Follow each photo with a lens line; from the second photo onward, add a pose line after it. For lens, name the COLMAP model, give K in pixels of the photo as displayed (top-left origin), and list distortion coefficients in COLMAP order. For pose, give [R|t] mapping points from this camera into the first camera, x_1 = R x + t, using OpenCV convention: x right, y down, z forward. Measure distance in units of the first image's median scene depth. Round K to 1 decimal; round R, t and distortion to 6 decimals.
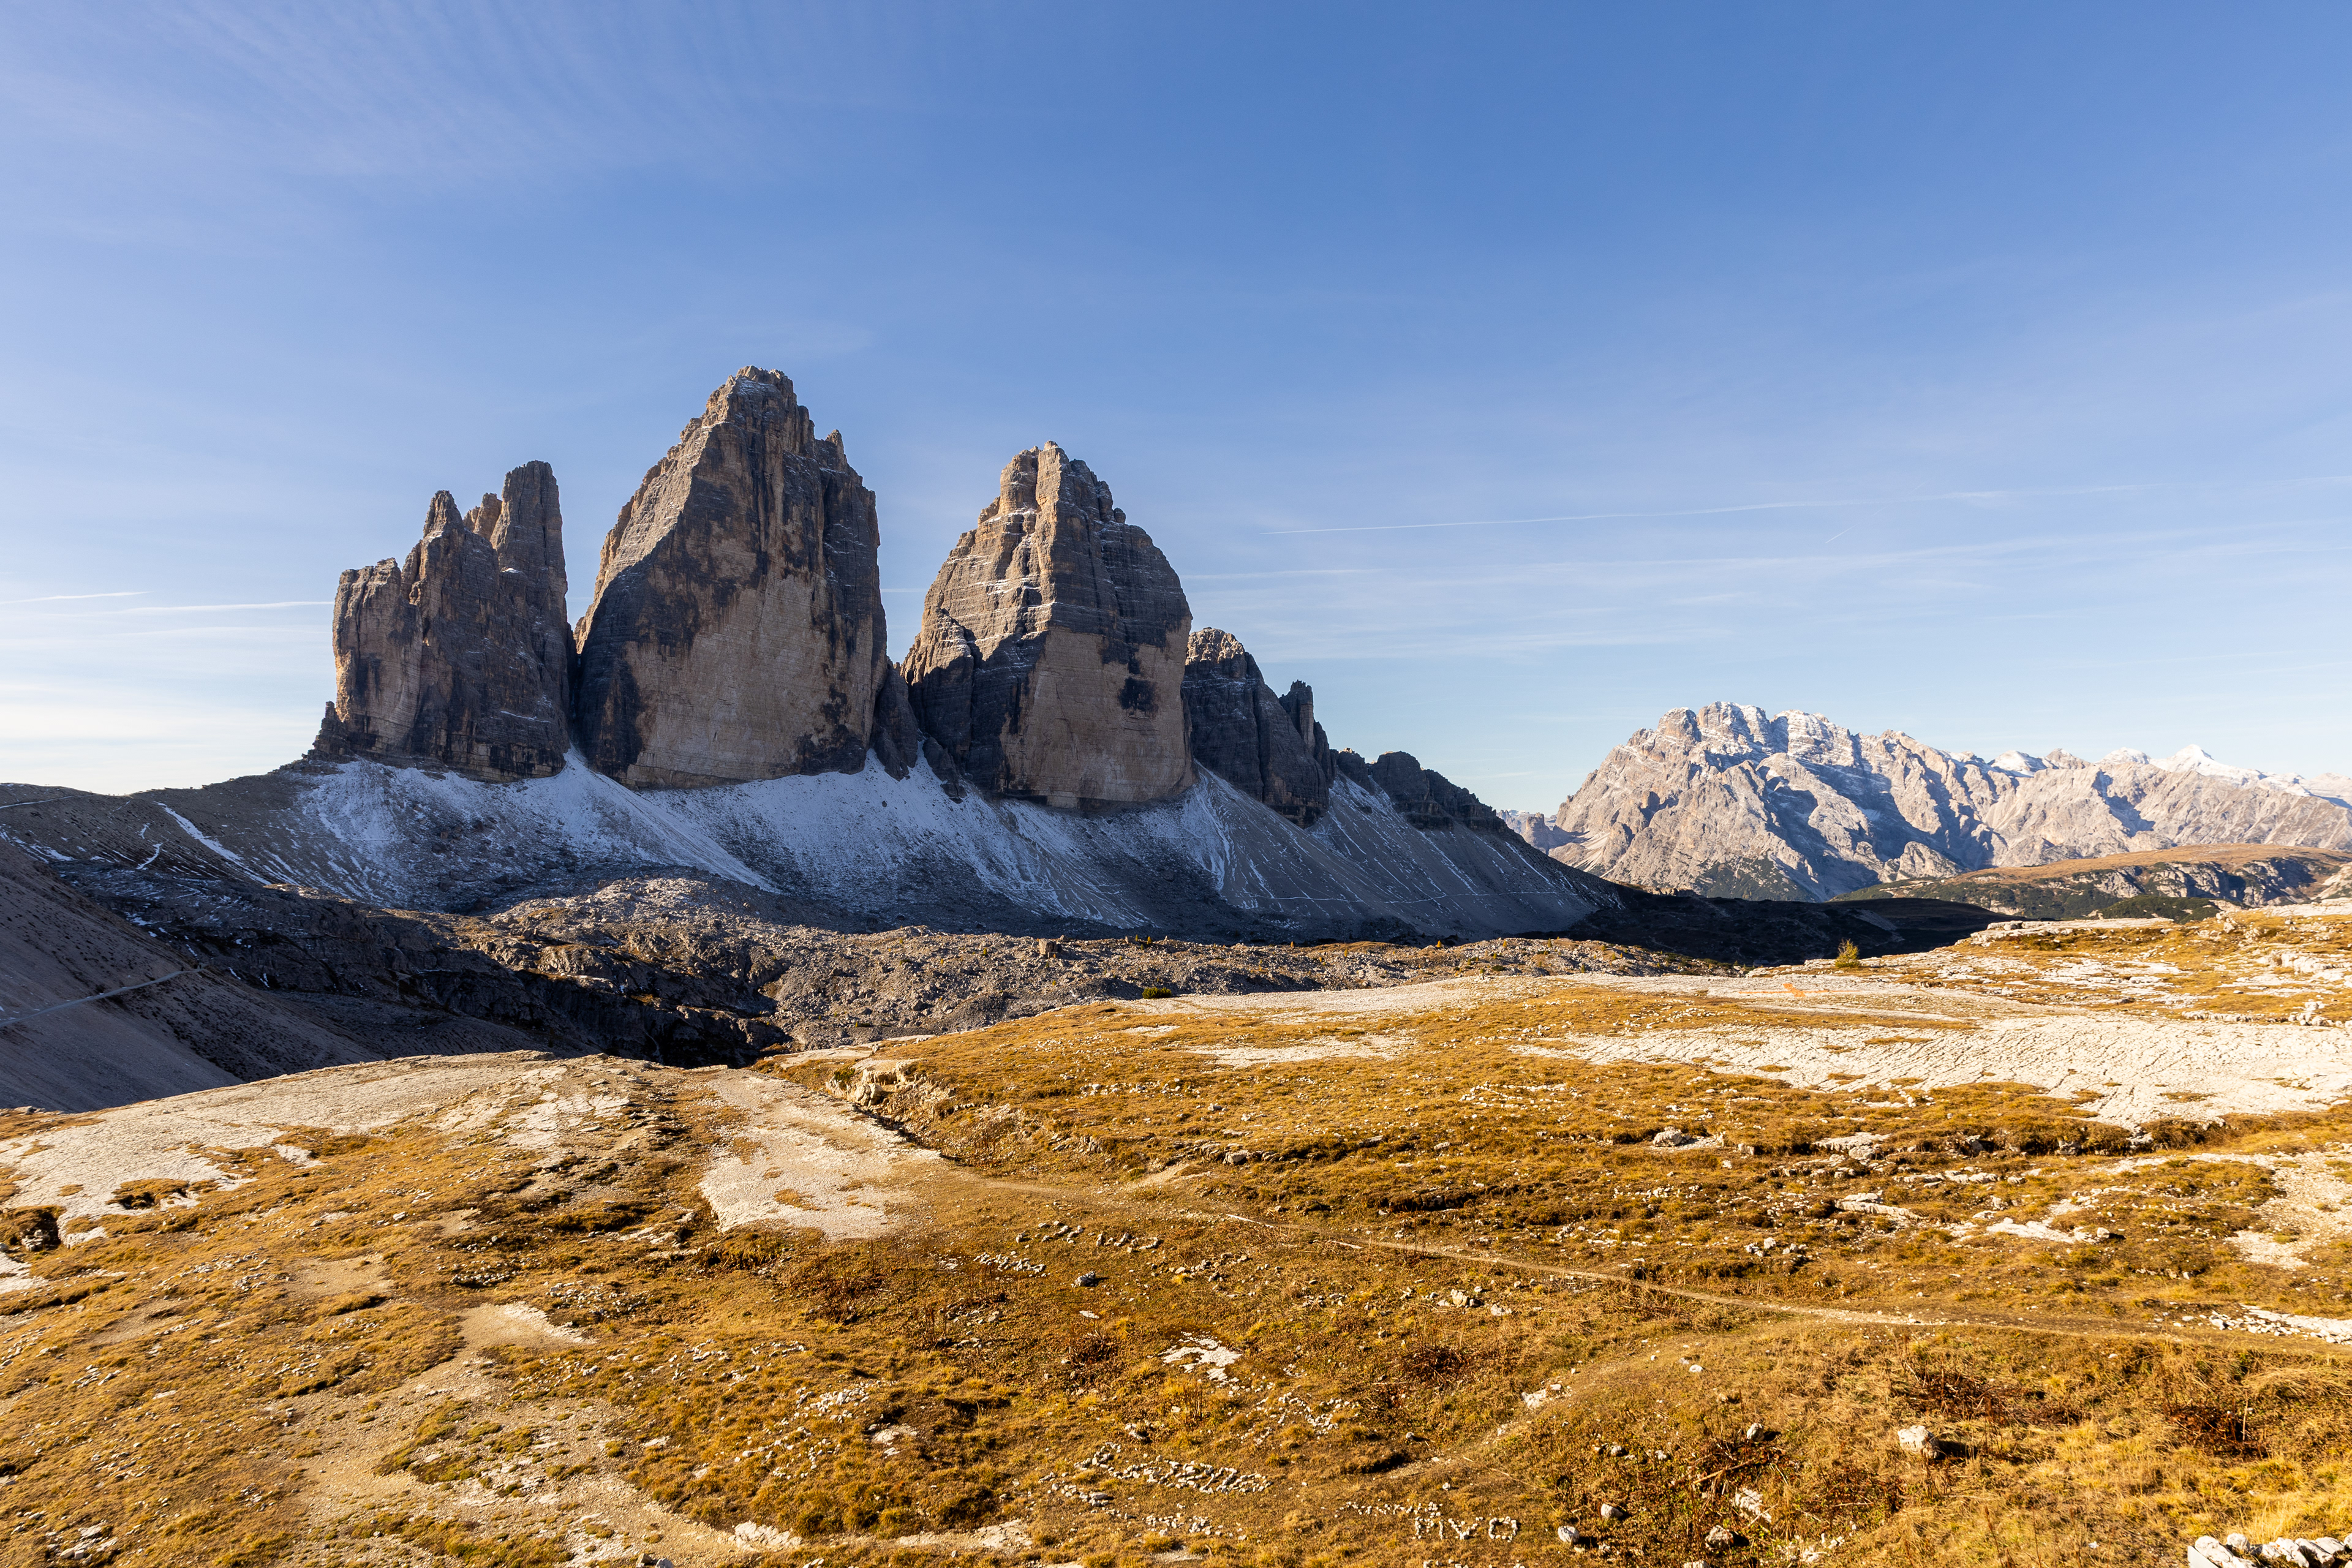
lens RADIAL K [[1602.7, 0, 1206.3], [0, 1602.7, 797.7], [0, 0, 1]] dist [0.008749, -0.004108]
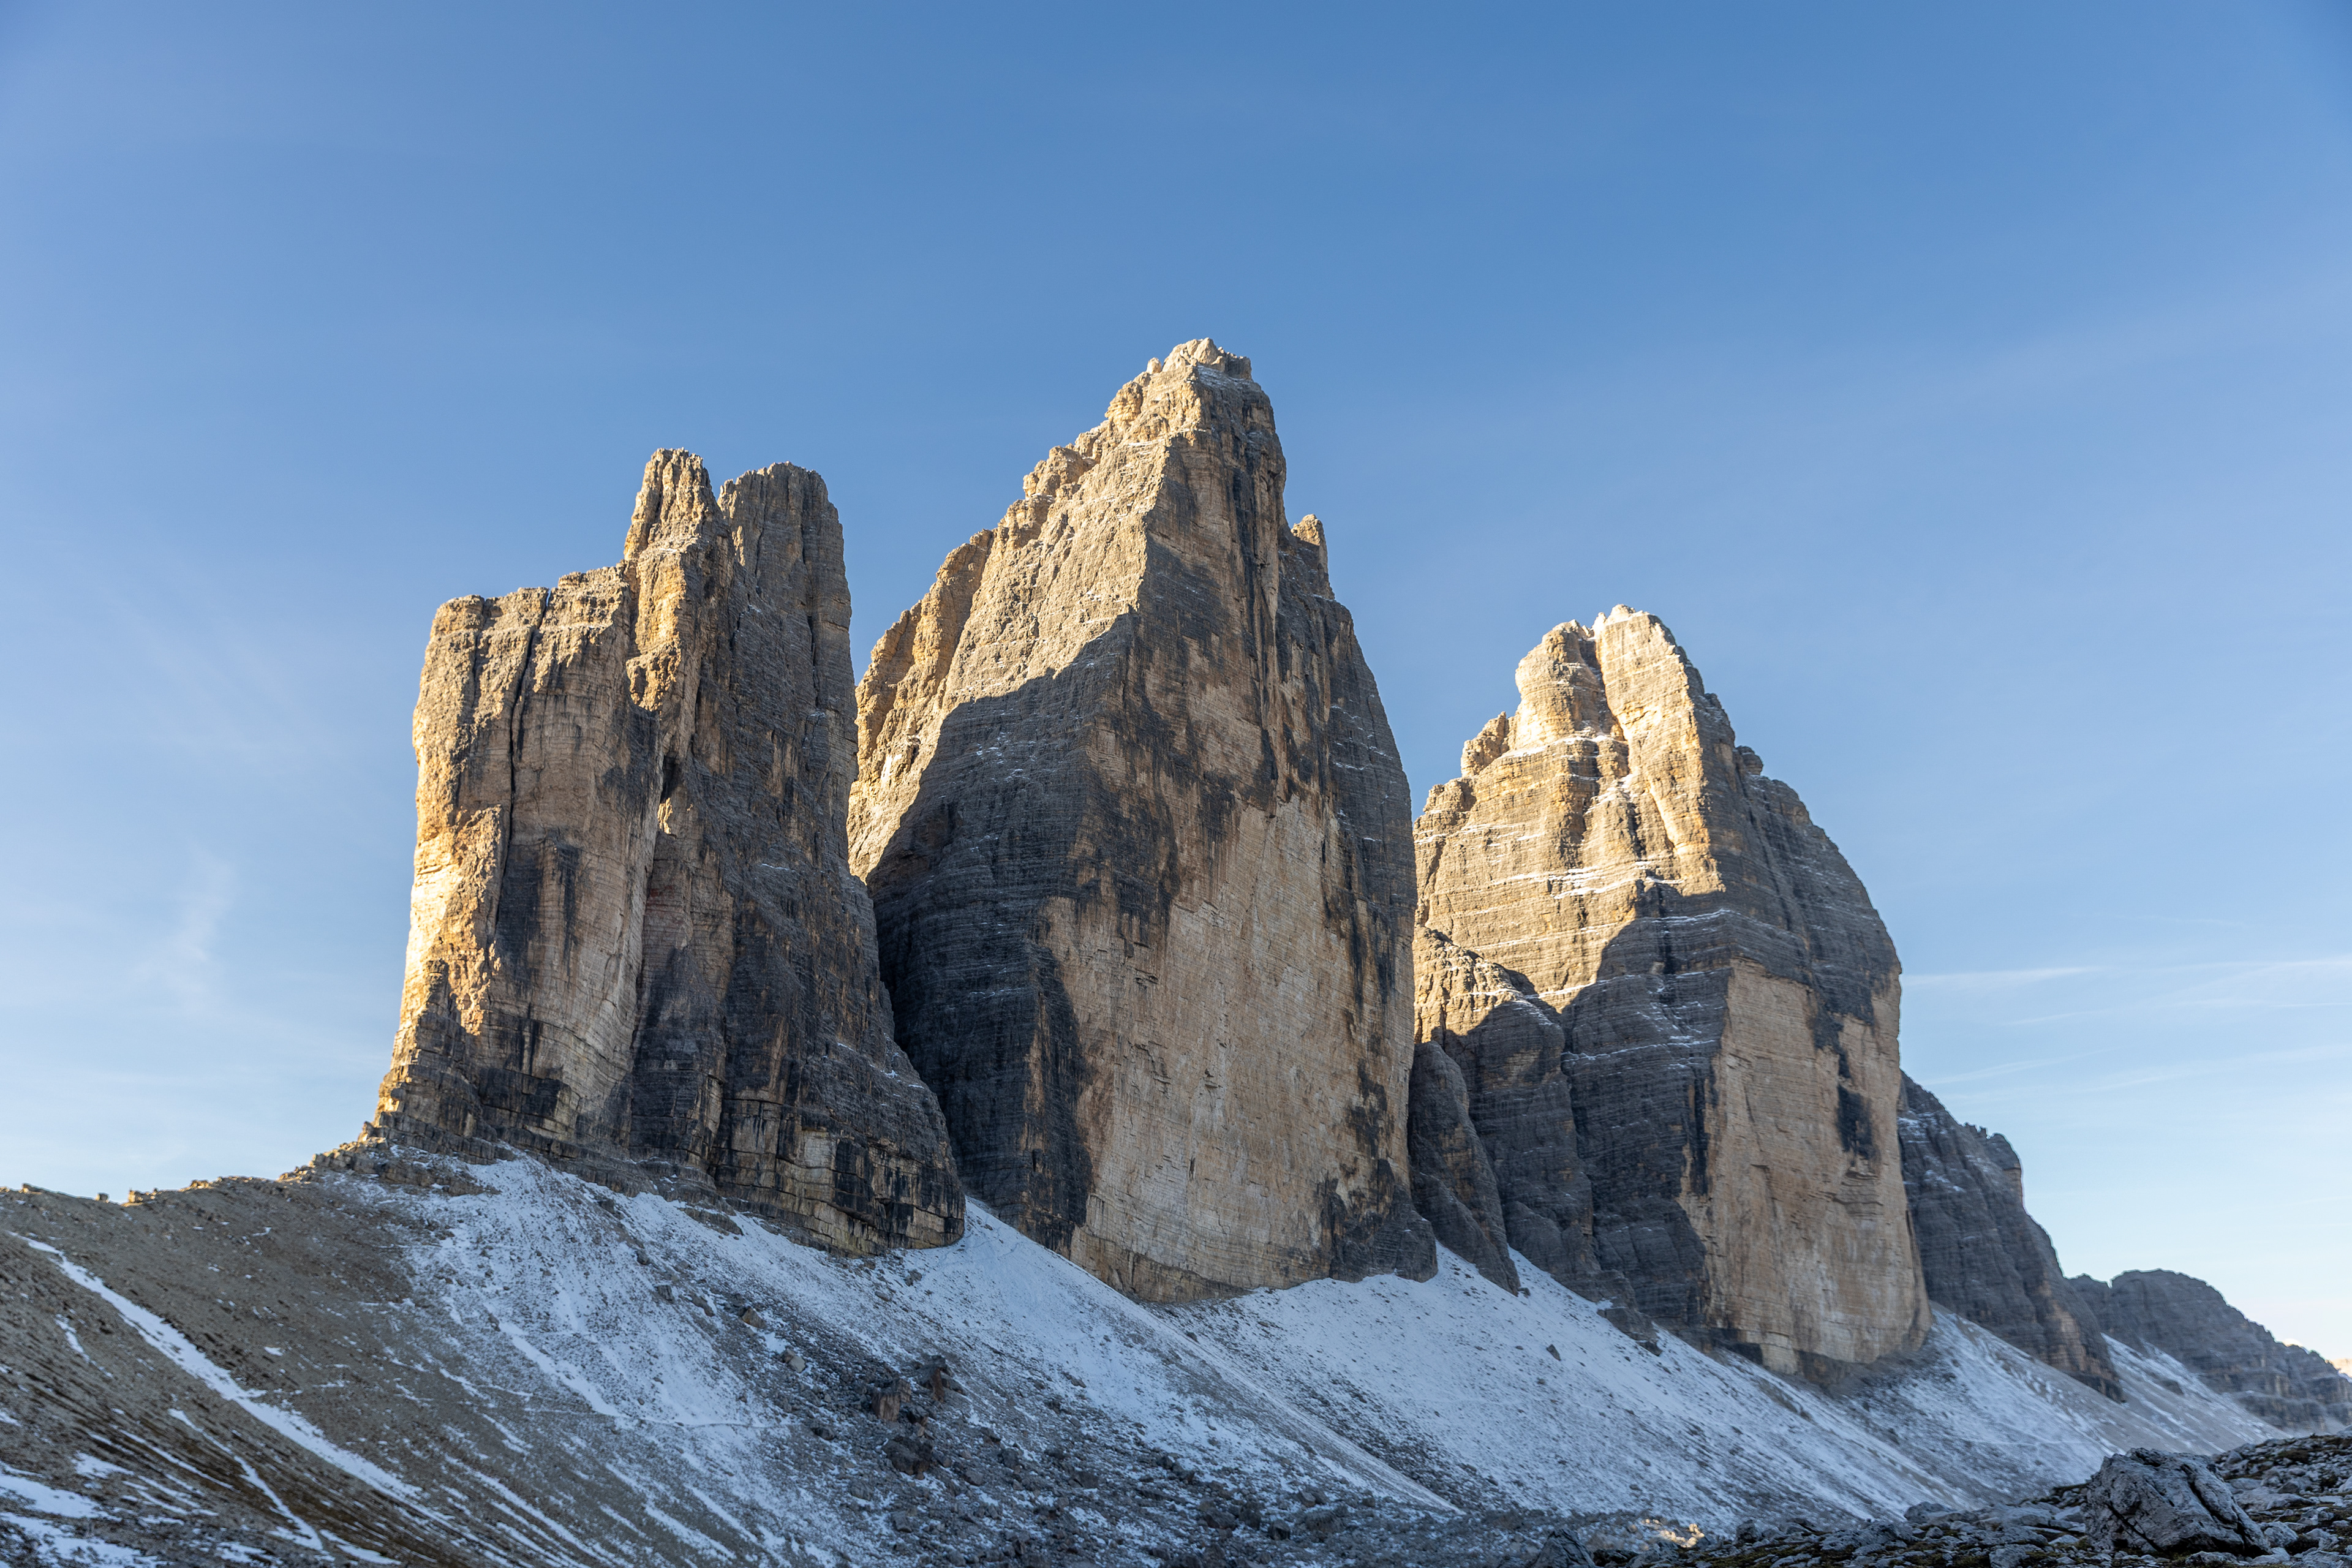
lens RADIAL K [[2343.0, 0, 1386.6], [0, 2343.0, 723.1], [0, 0, 1]] dist [0.012302, 0.000000]
pose [[0.988375, 0.031457, 0.148749, -0.353185], [0.012363, 0.958494, -0.284844, 0.020495], [-0.151535, 0.283371, 0.946962, 0.438267]]
